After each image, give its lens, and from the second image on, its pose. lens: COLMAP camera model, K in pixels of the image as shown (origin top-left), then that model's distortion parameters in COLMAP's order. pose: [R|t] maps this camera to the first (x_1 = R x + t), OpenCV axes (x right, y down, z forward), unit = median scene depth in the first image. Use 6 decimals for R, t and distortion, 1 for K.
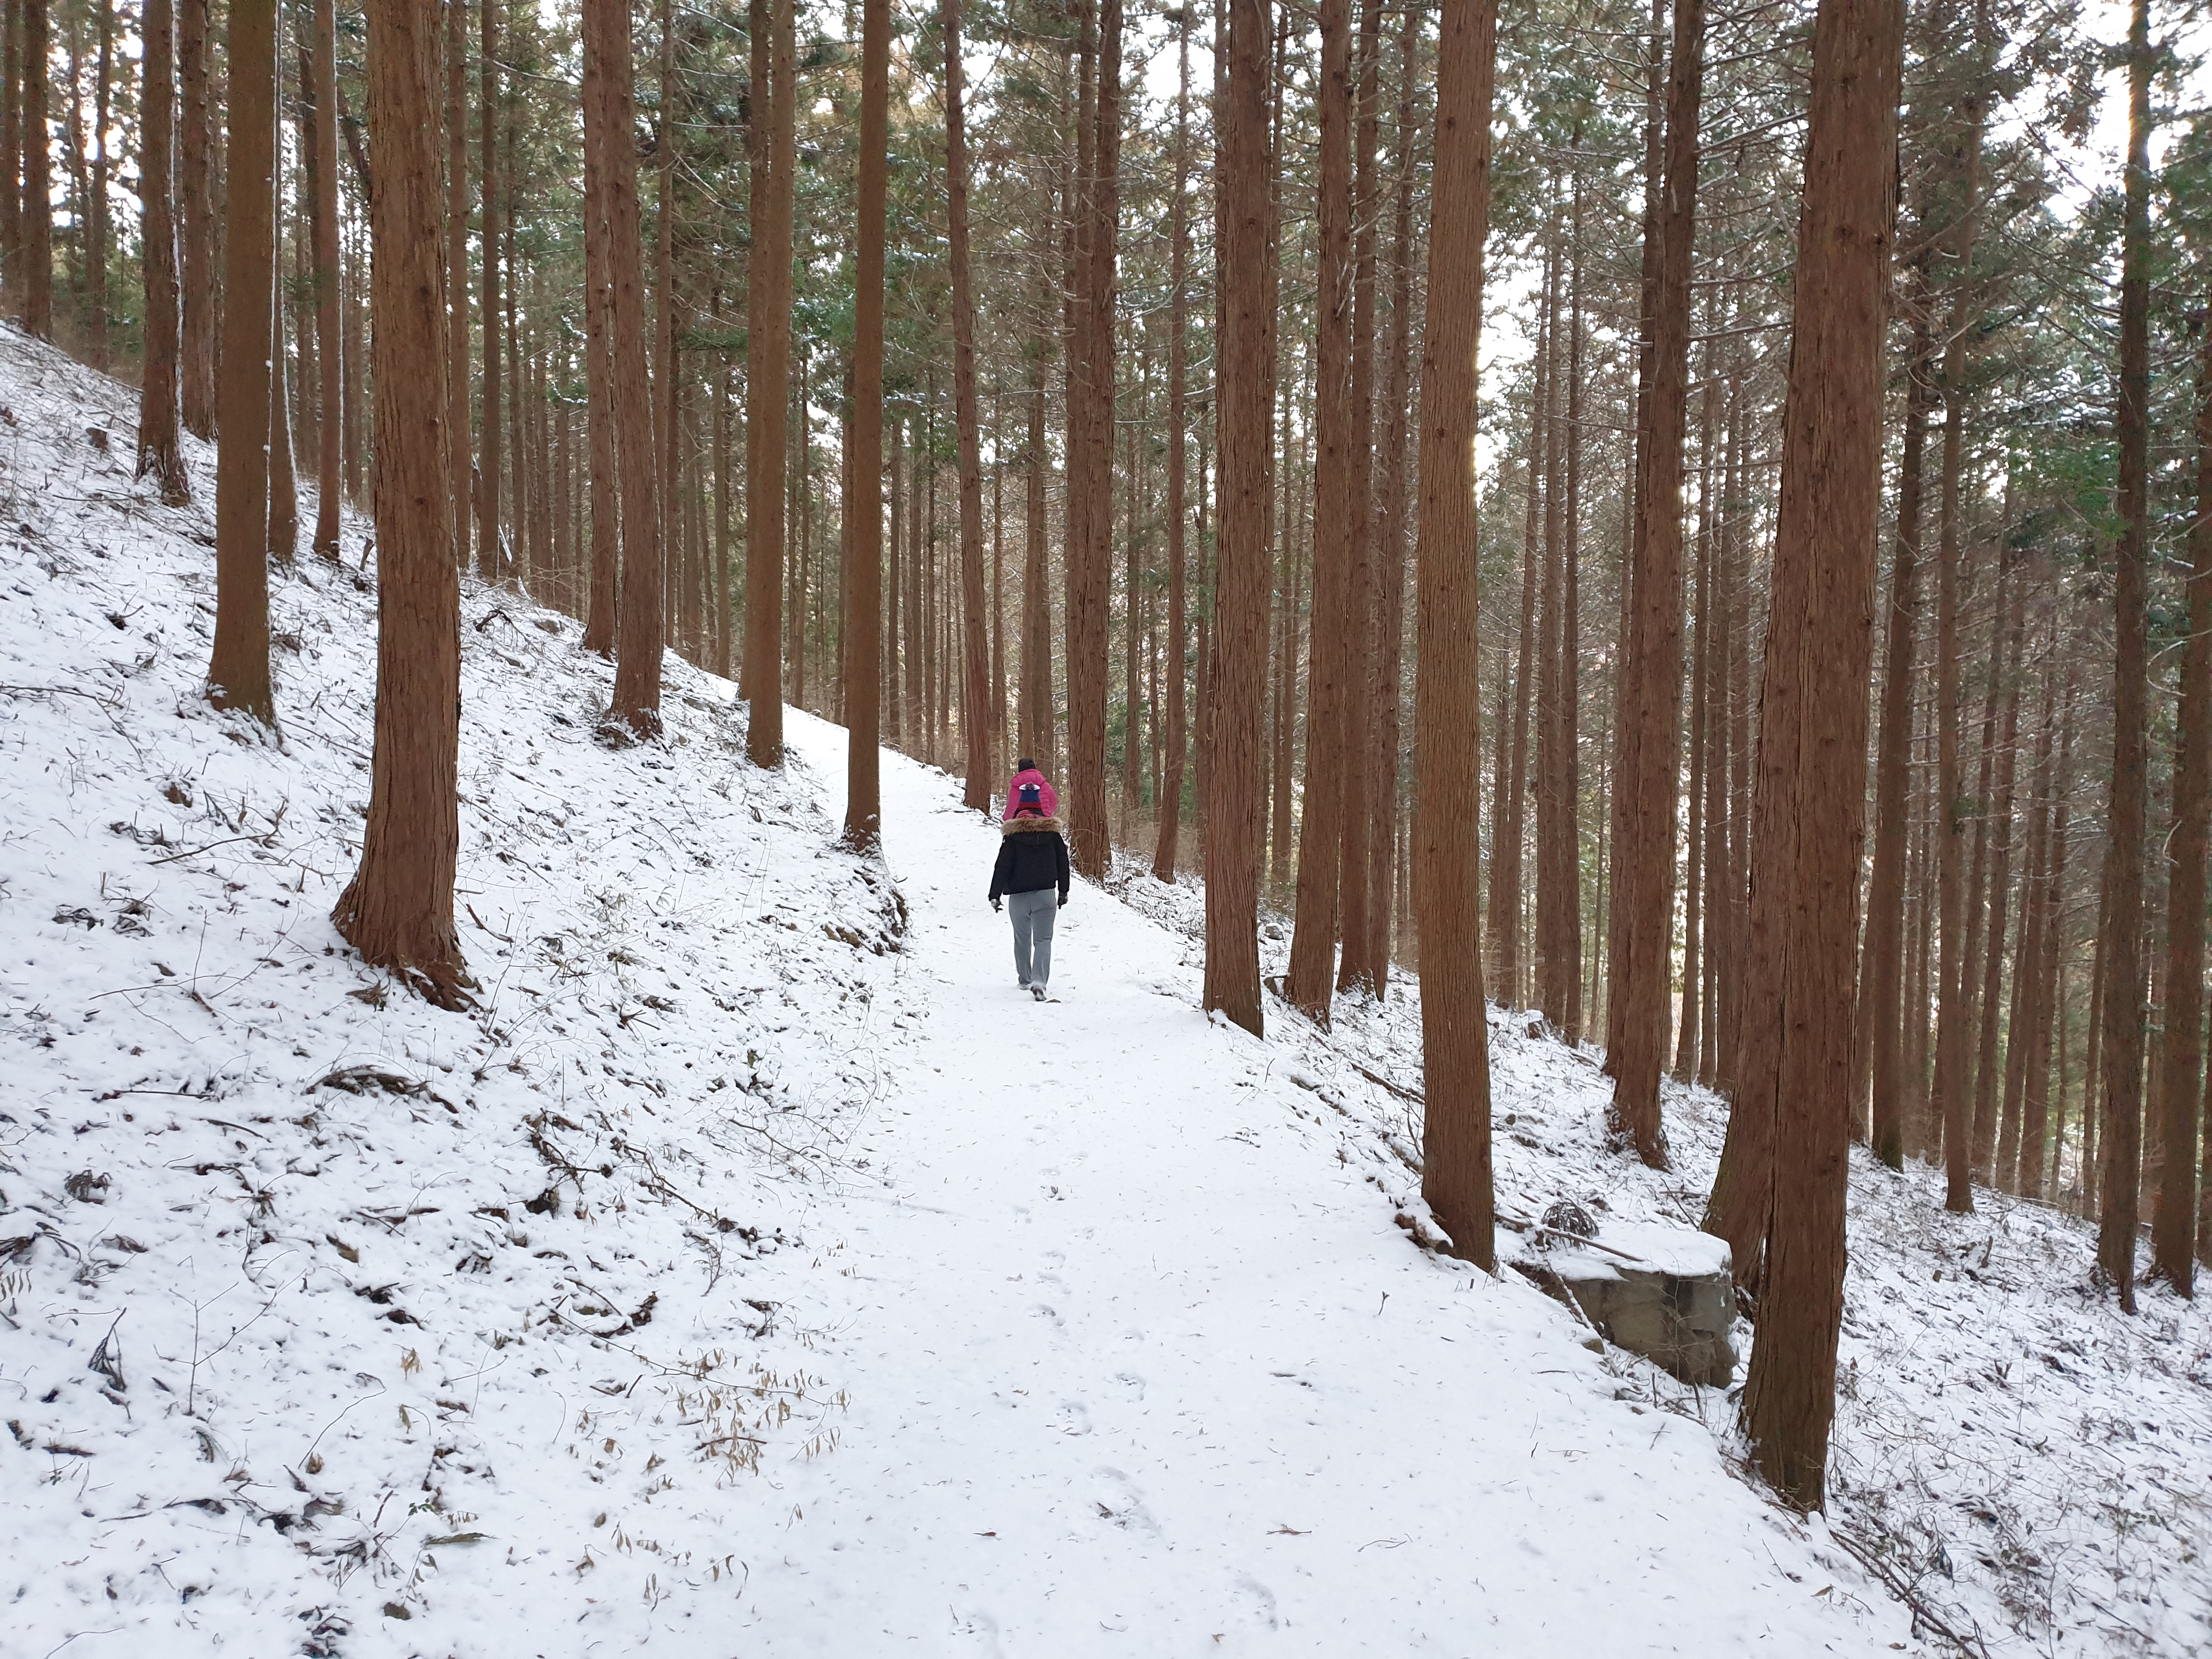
lens RADIAL K [[1947.9, 0, 1106.0], [0, 1947.9, 829.5], [0, 0, 1]] dist [0.152418, -0.498044]
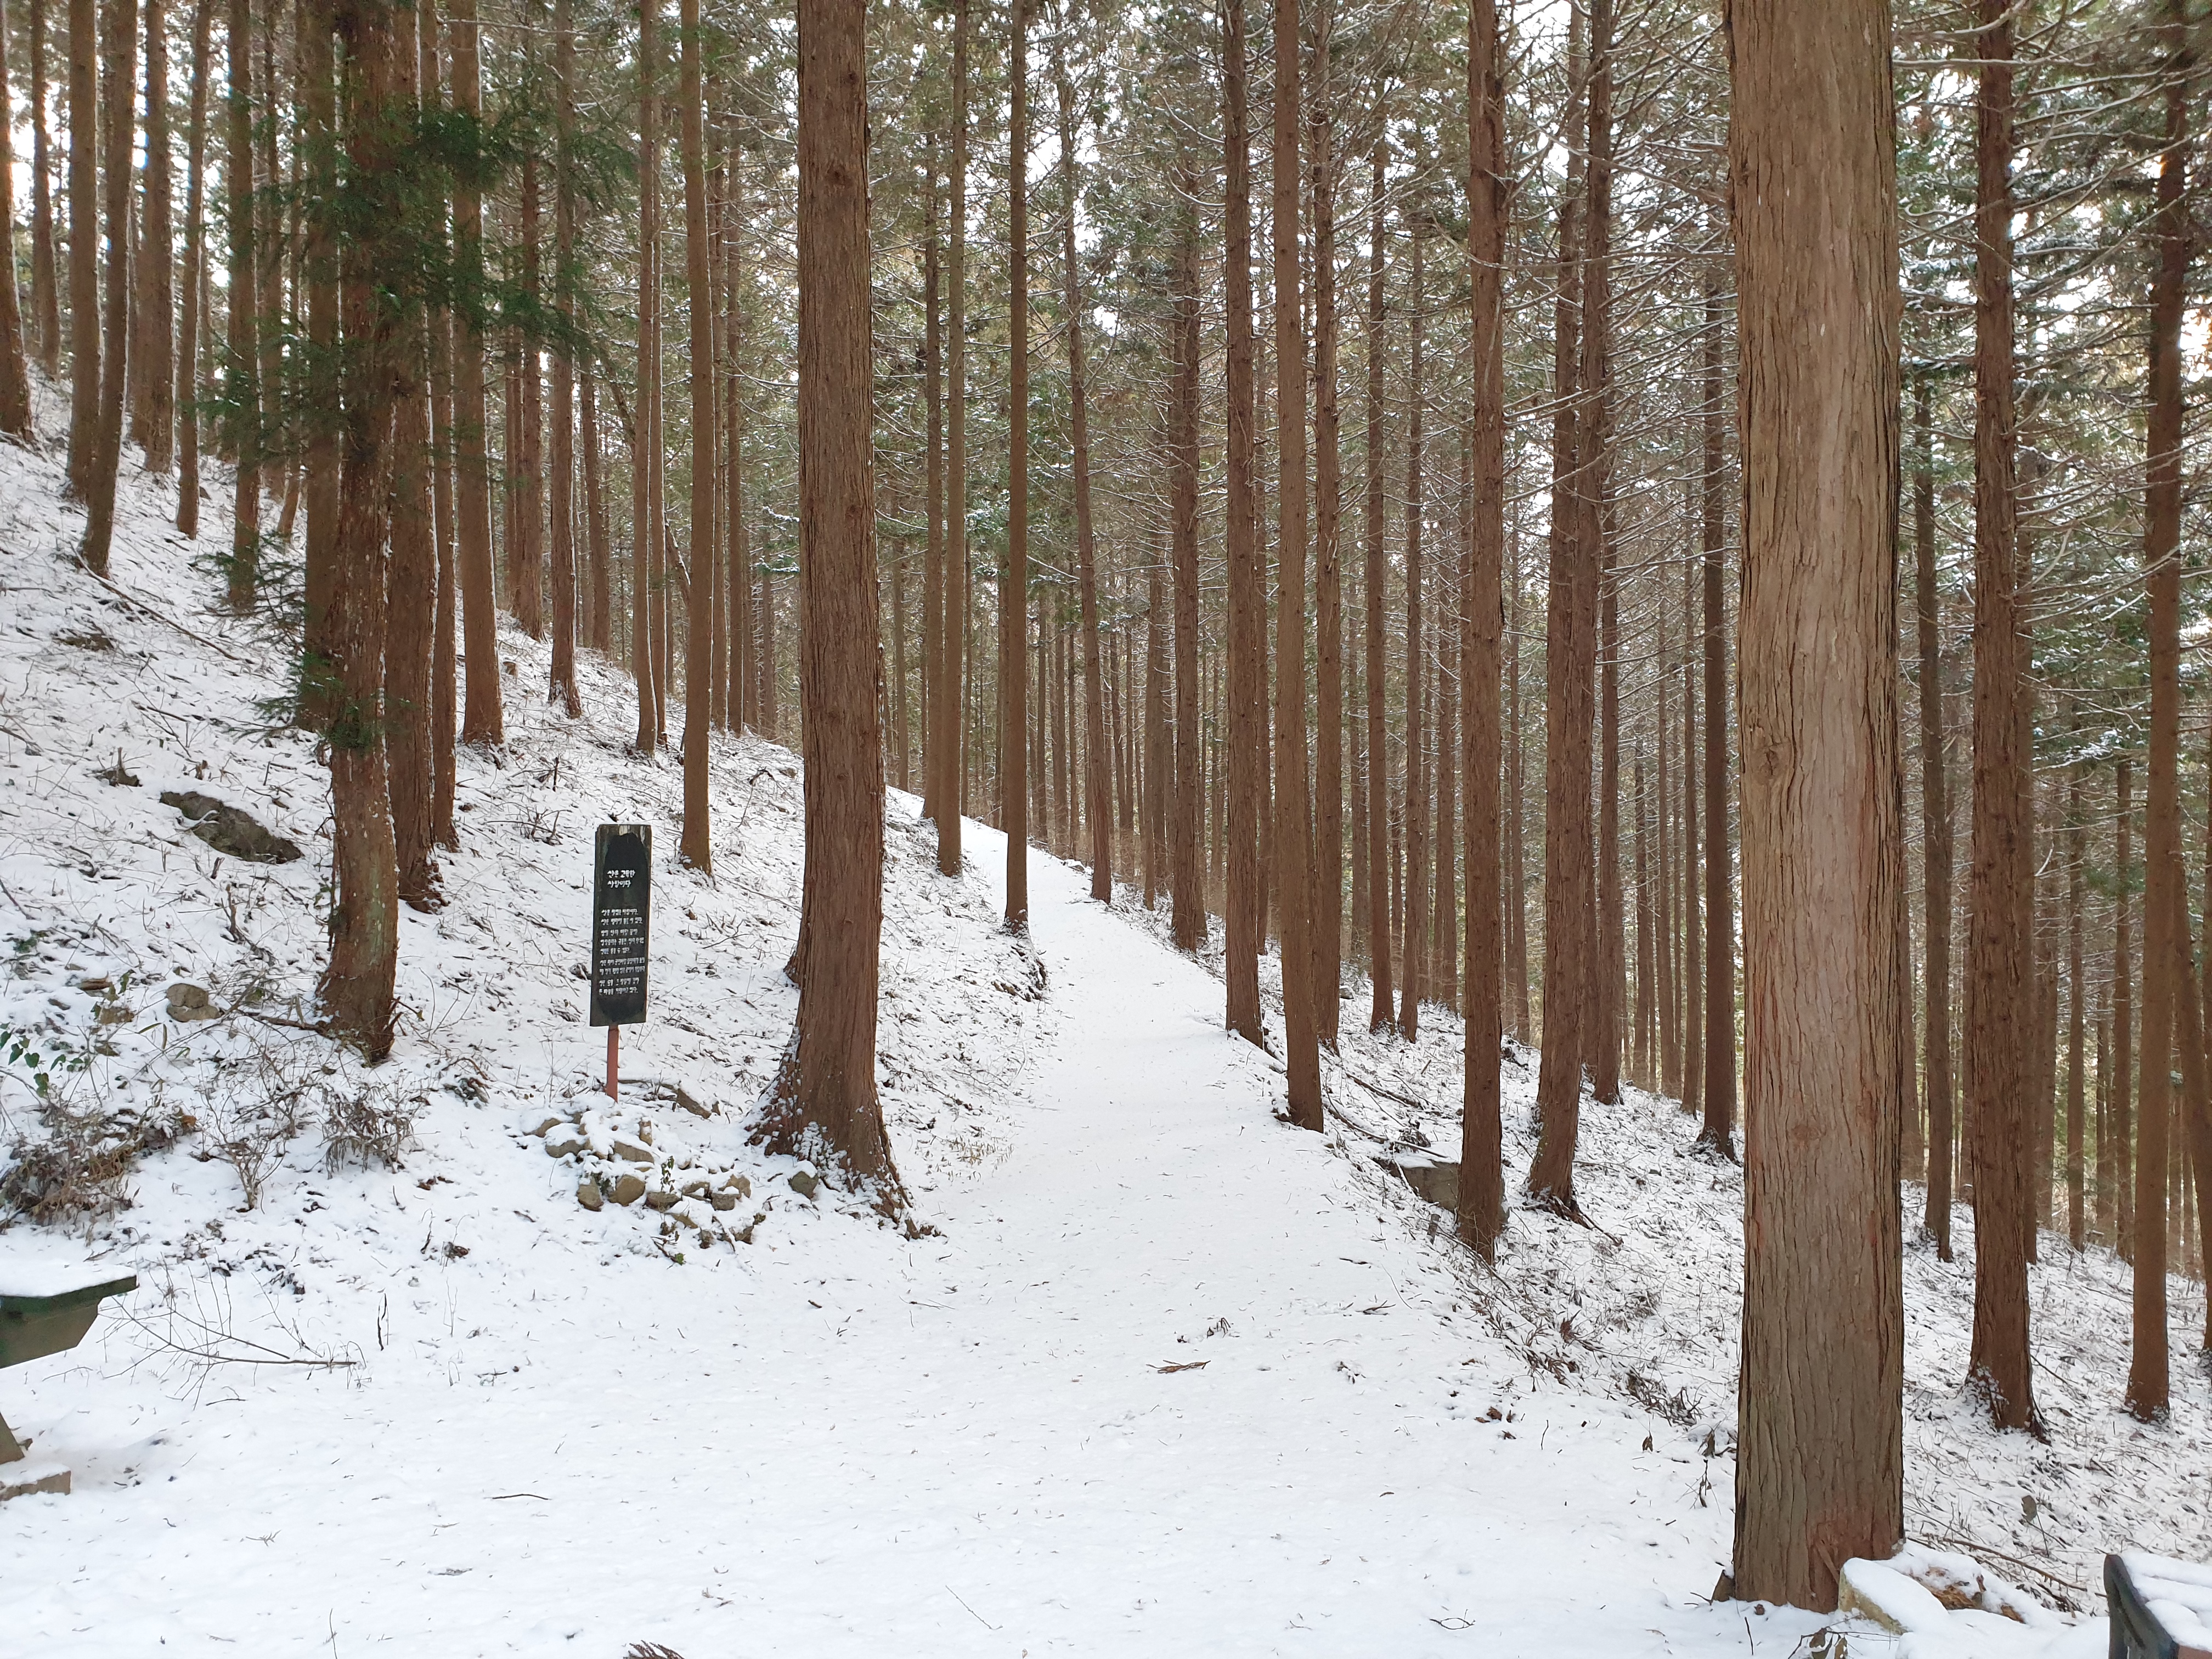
lens RADIAL K [[1947.9, 0, 1106.0], [0, 1947.9, 829.5], [0, 0, 1]] dist [0.152418, -0.498044]
pose [[0.996750, -0.017862, -0.078555, 0.071080], [0.014843, 0.999135, -0.038850, -0.011227], [0.079181, 0.037558, 0.996152, -0.554379]]
